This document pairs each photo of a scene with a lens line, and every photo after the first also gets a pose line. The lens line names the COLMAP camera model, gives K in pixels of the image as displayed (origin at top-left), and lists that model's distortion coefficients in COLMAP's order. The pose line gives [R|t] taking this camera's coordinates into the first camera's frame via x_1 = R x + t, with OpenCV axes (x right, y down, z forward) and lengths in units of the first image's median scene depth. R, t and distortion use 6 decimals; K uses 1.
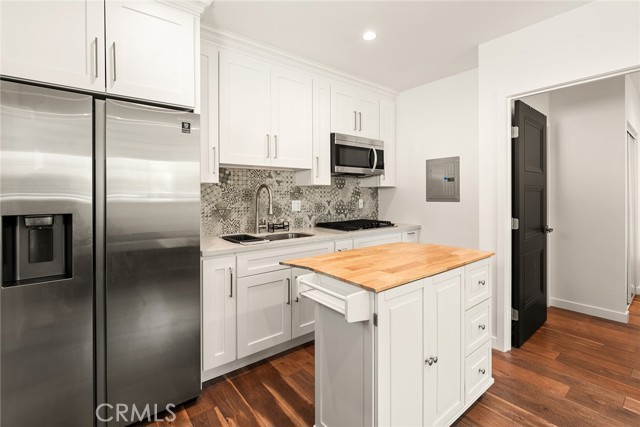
lens RADIAL K [[289.9, 0, 321.0], [0, 289.9, 196.5], [0, 0, 1]] dist [-0.004212, 0.000670]
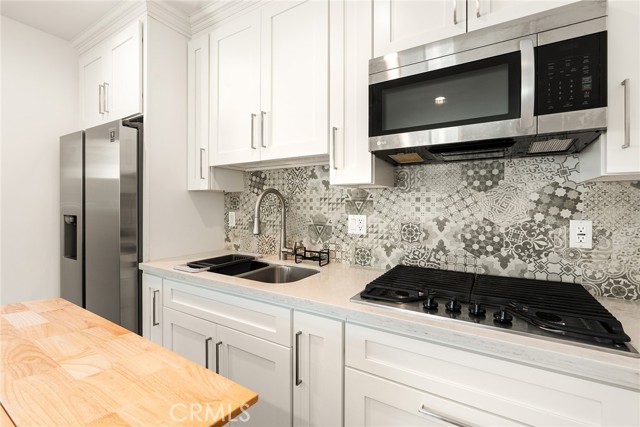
lens RADIAL K [[284.6, 0, 319.9], [0, 284.6, 208.4], [0, 0, 1]] dist [-0.016760, 0.000064]
pose [[0.340991, 0.013049, -0.939976, 0.384283], [-0.016265, 0.999836, 0.007980, -0.001903], [0.939926, 0.012568, 0.341148, 0.726250]]
